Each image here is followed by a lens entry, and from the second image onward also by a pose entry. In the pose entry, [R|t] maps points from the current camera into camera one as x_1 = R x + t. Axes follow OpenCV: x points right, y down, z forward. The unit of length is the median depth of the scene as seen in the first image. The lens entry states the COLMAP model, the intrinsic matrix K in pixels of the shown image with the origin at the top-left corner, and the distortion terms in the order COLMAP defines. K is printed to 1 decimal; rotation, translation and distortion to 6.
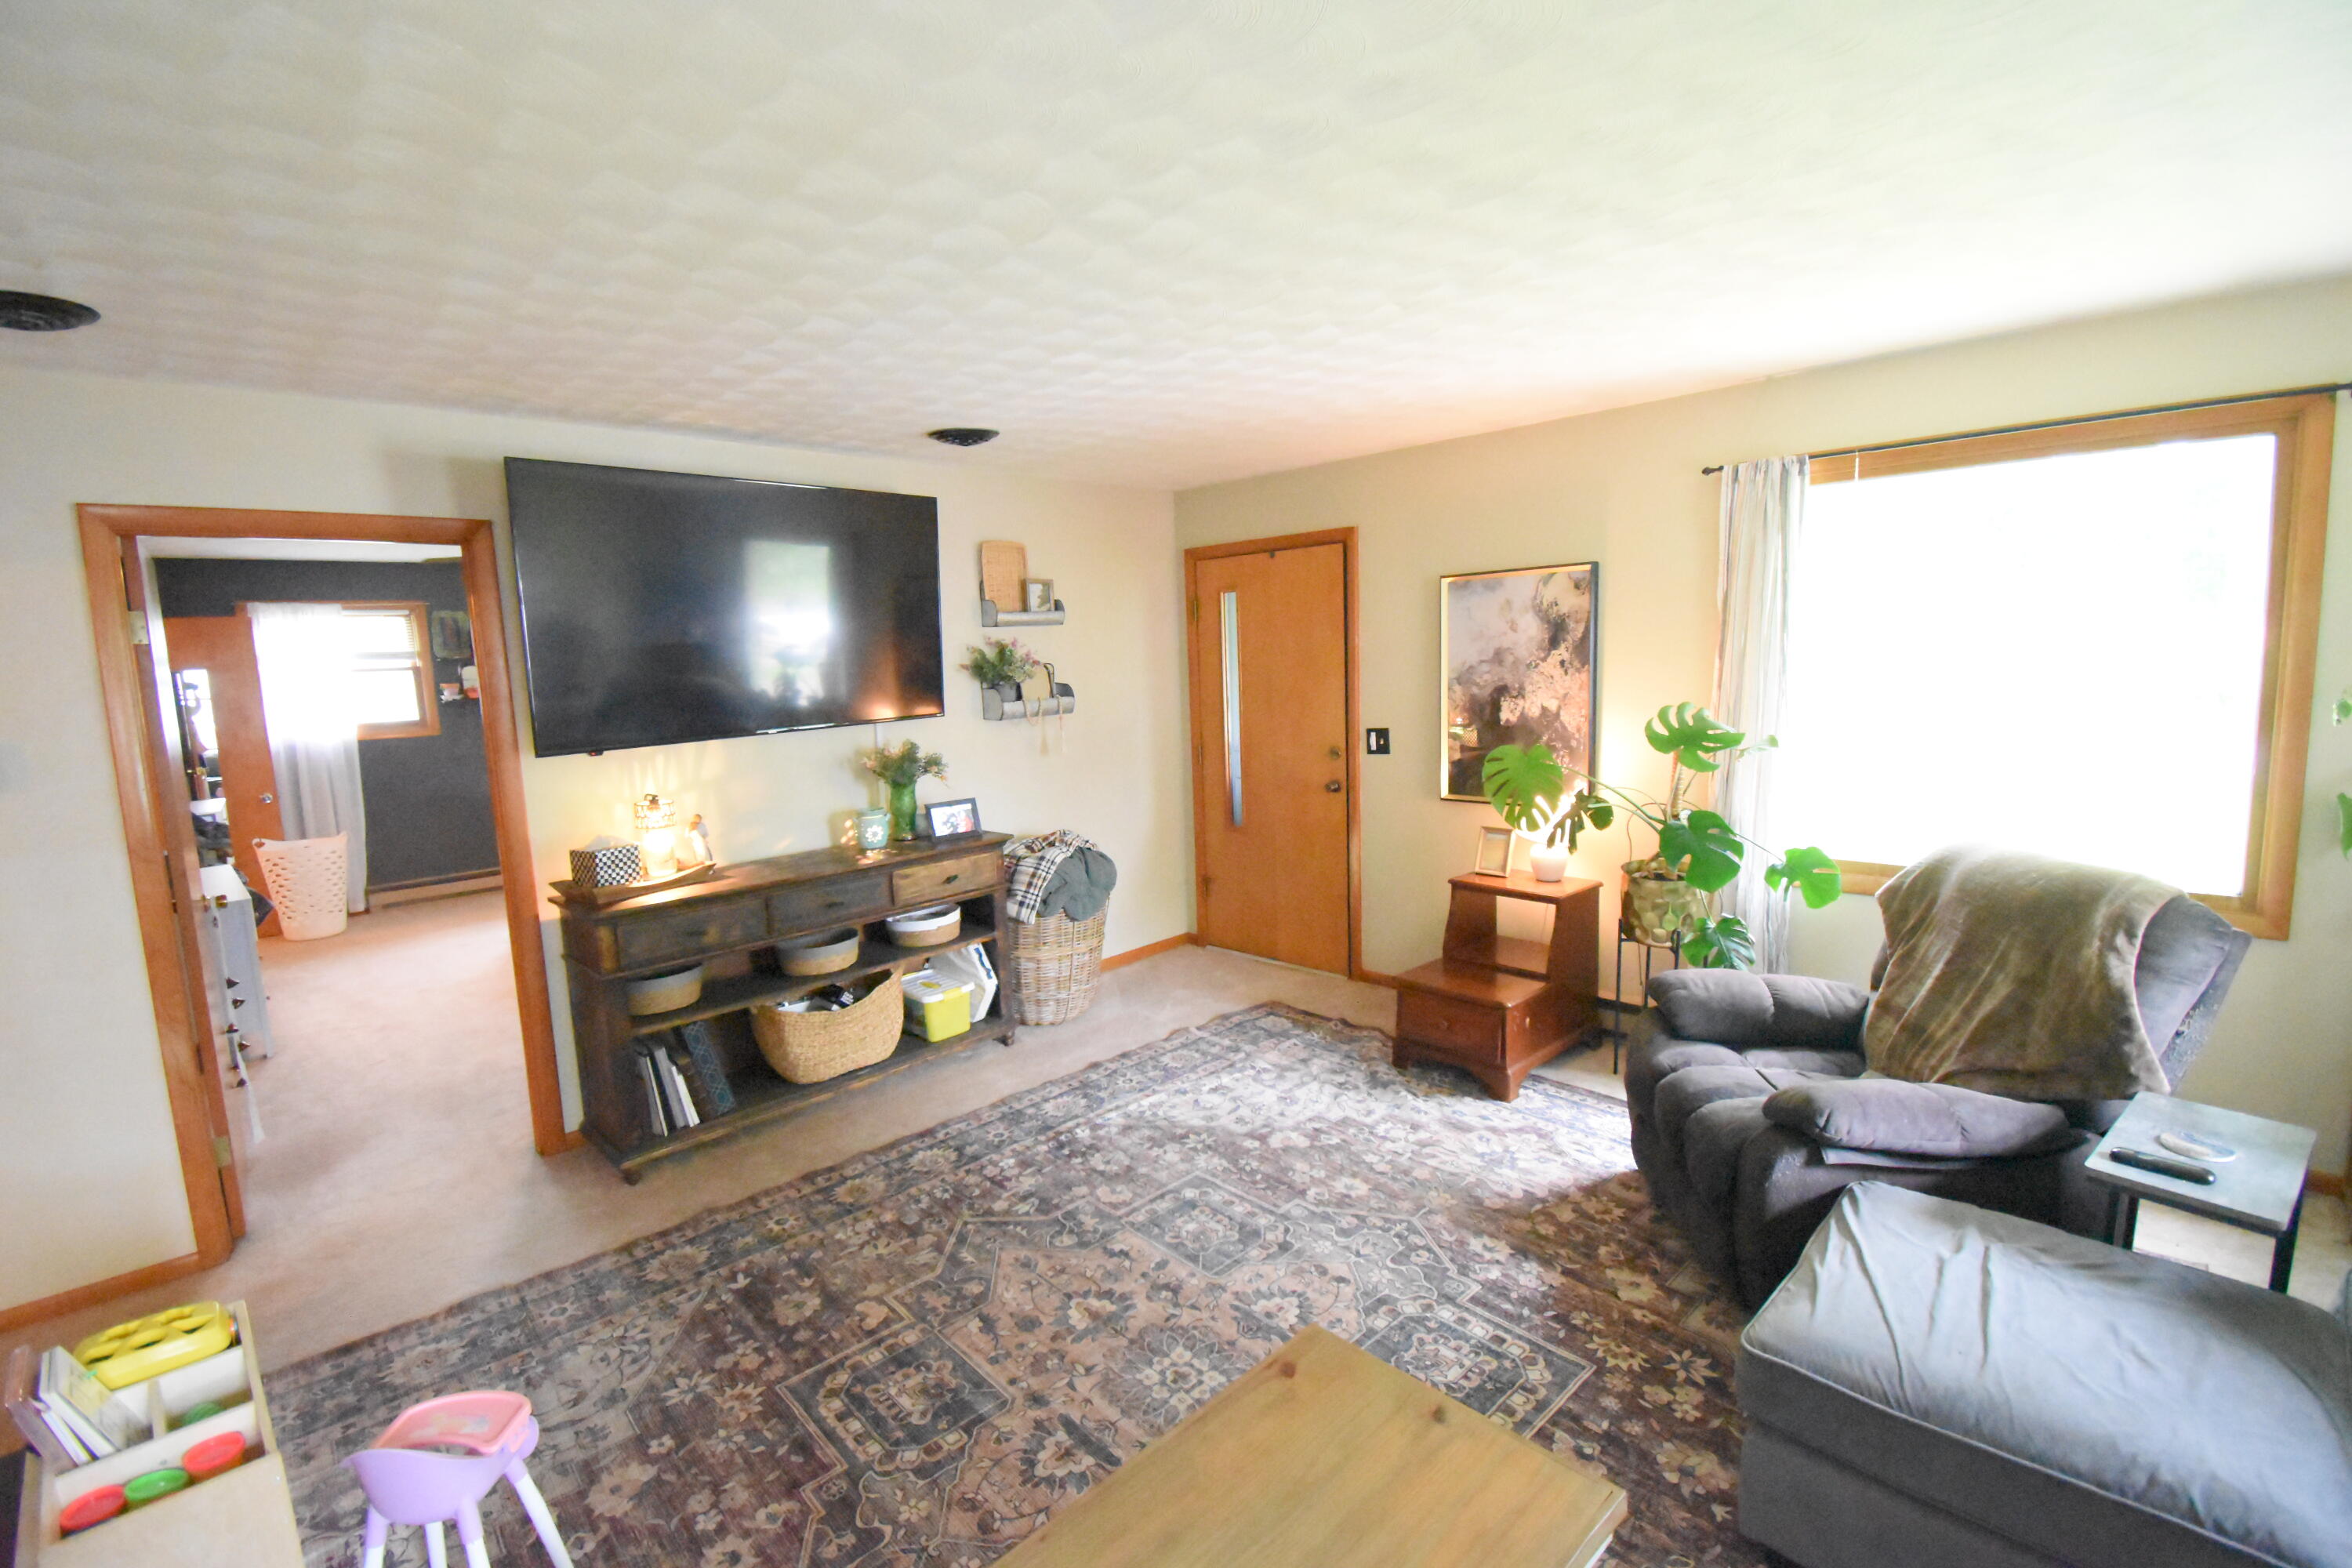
lens RADIAL K [[1035.5, 0, 1170.7], [0, 1035.5, 792.5], [0, 0, 1]] dist [0.013902, -0.022169]
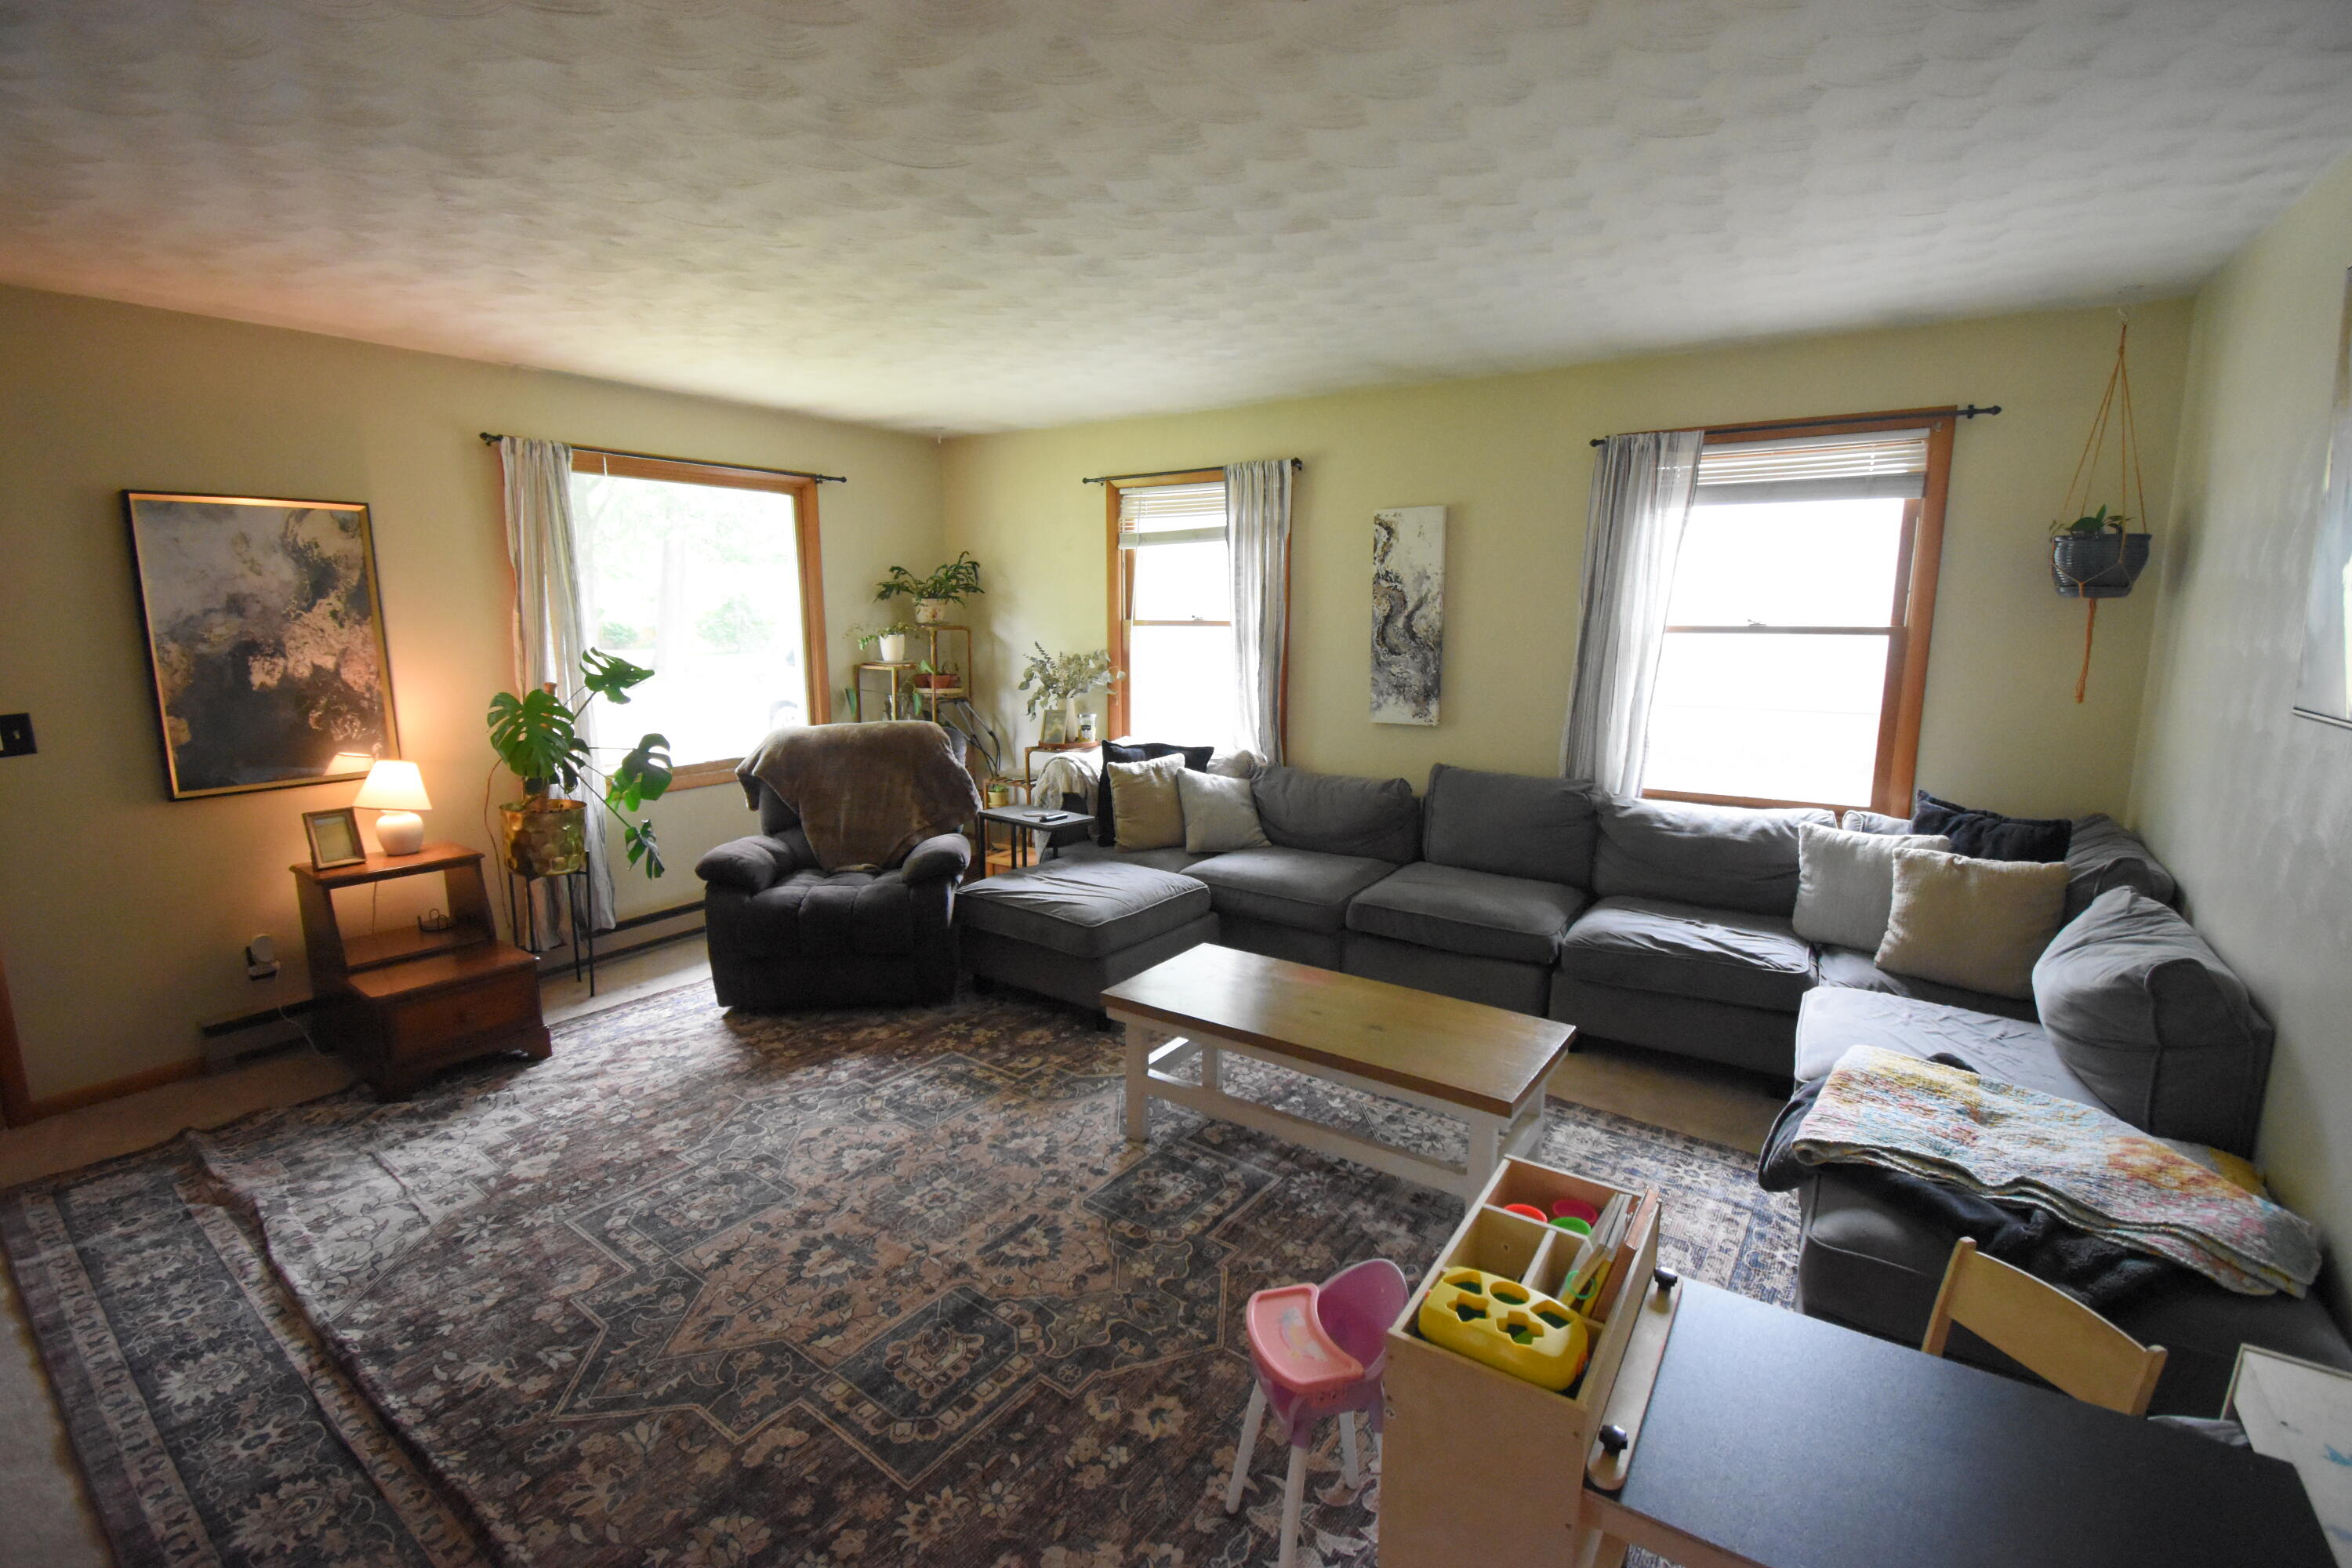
lens RADIAL K [[1035.5, 0, 1169.7], [0, 1035.5, 791.3], [0, 0, 1]] dist [0.013902, -0.022169]
pose [[-0.187524, -0.129261, 0.973718, -0.793833], [0.137070, 0.978161, 0.156248, -0.023042], [-0.972649, 0.162768, -0.165711, 0.613344]]
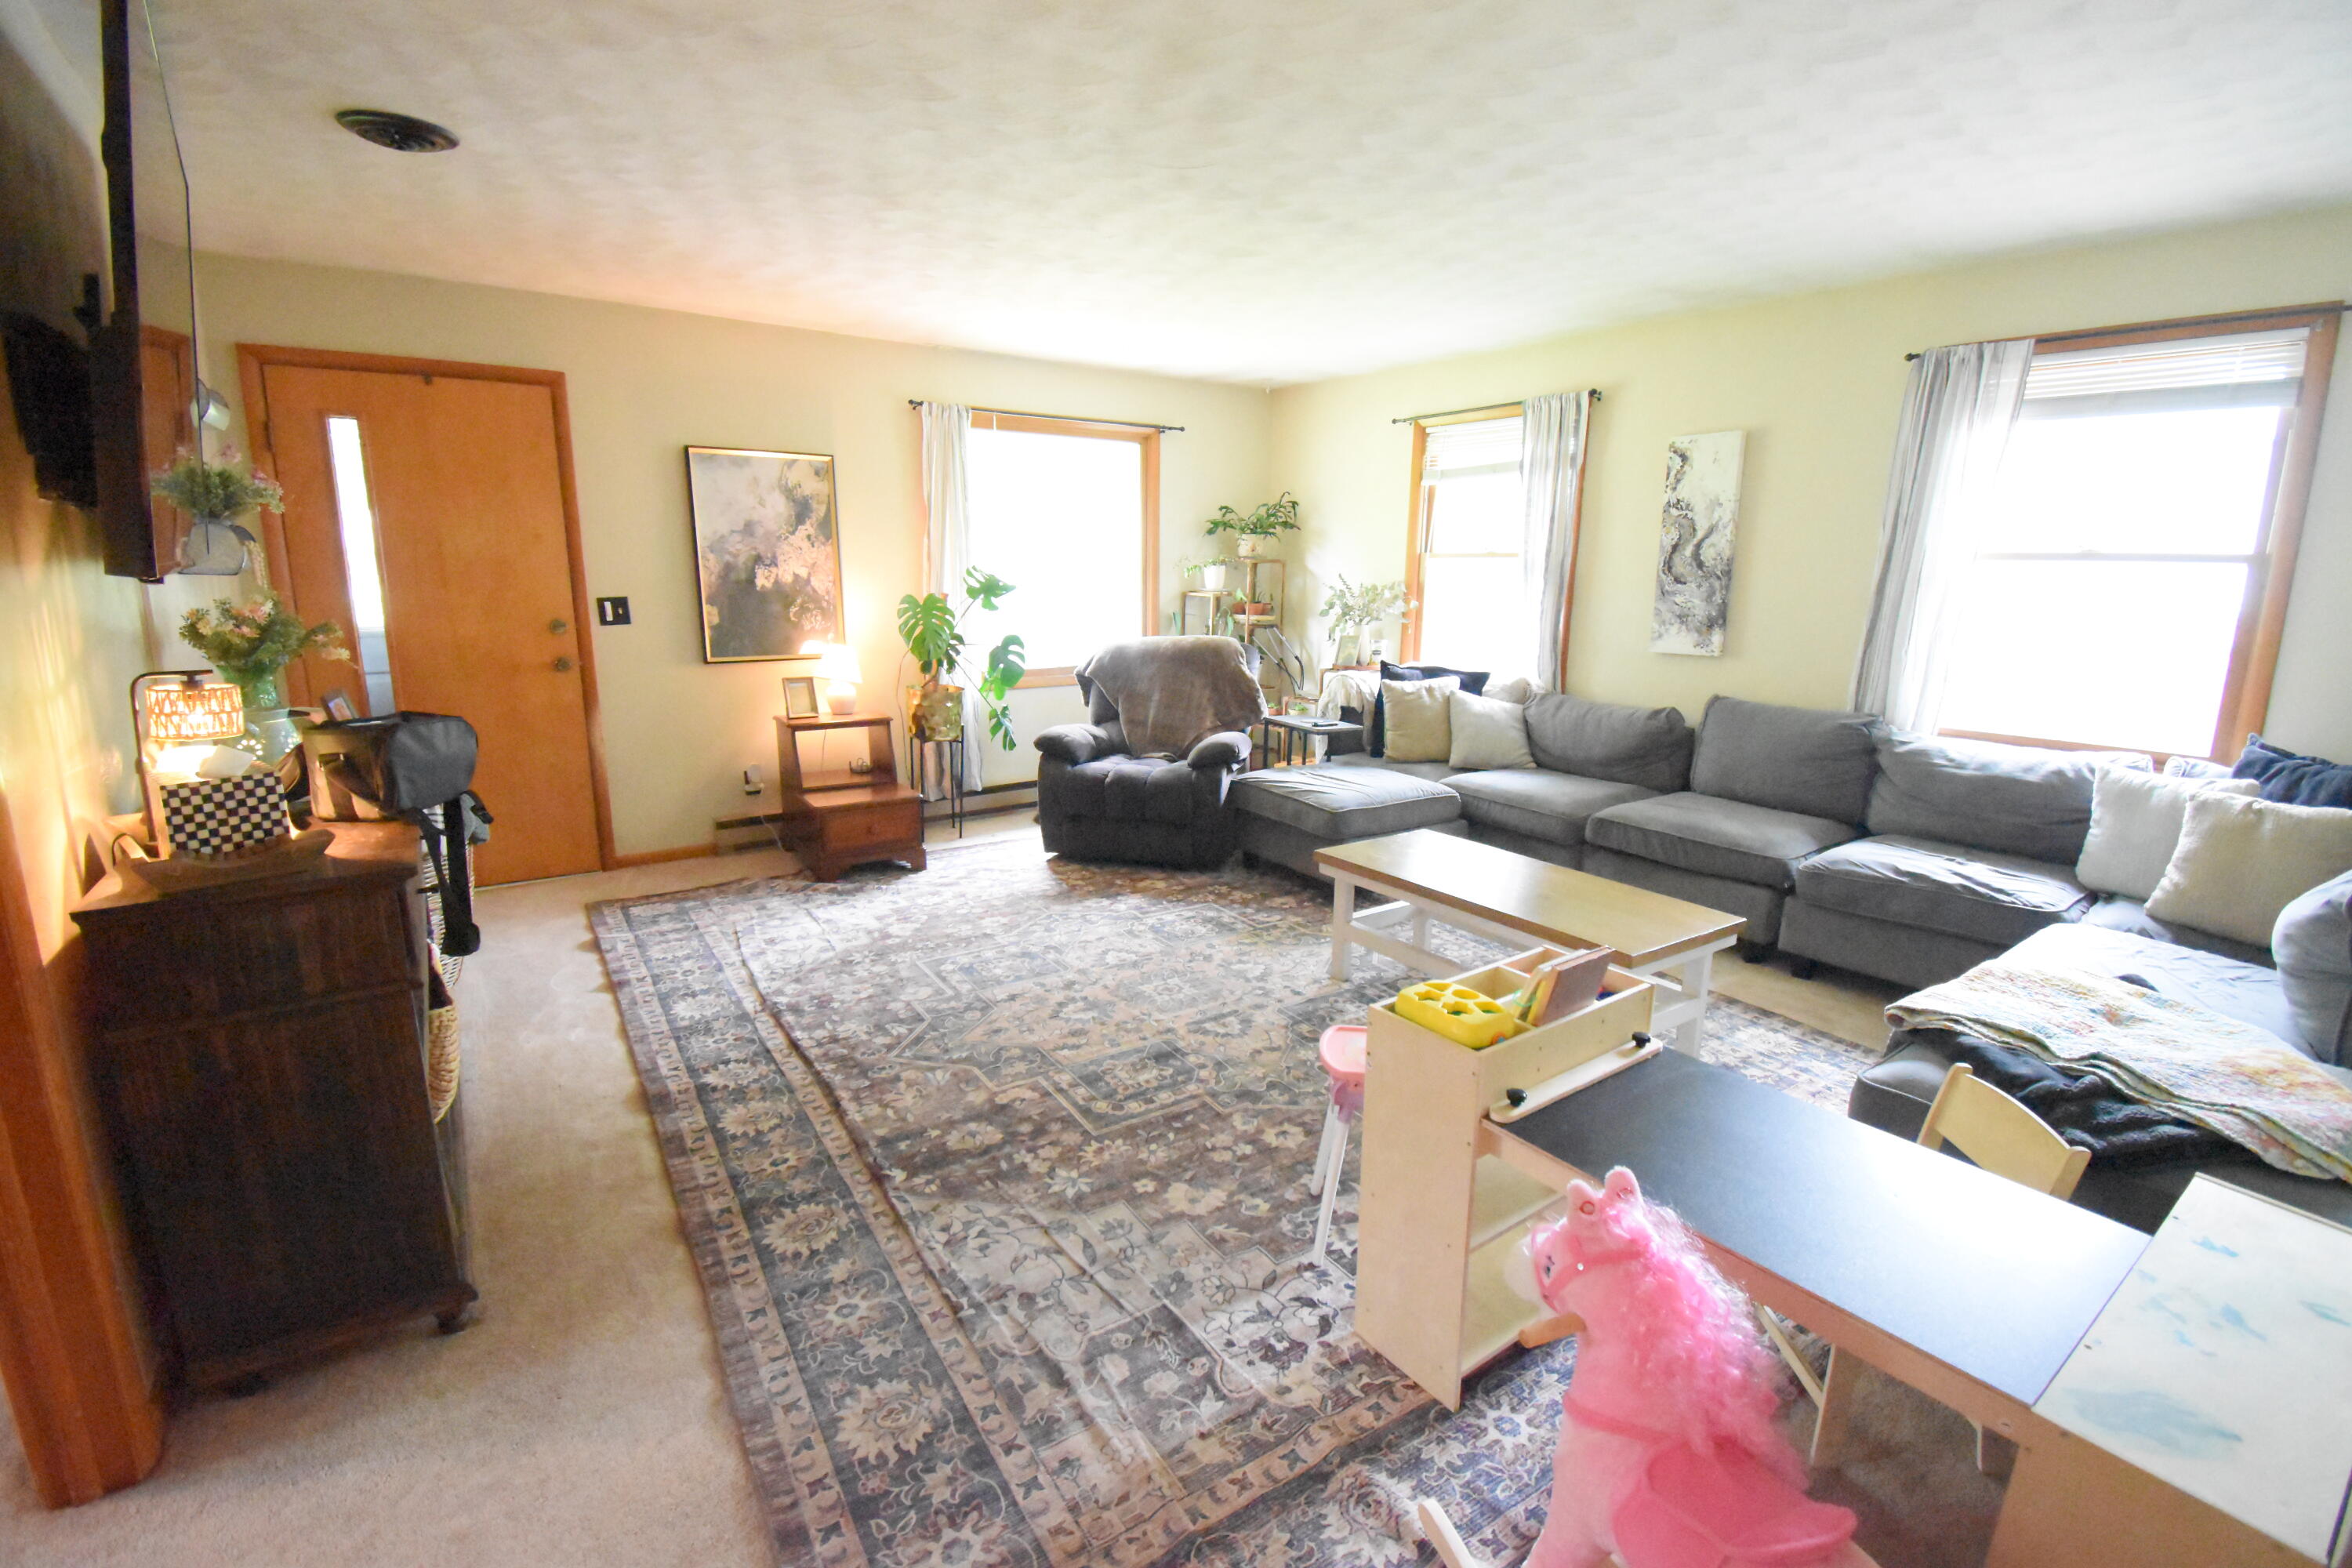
lens RADIAL K [[1035.5, 0, 1172.7], [0, 1035.5, 794.7], [0, 0, 1]] dist [0.013902, -0.022169]
pose [[0.167106, -0.170409, 0.971101, -0.986426], [0.114686, 0.981624, 0.152520, 0.043797], [-0.979246, 0.085884, 0.183578, 0.493257]]
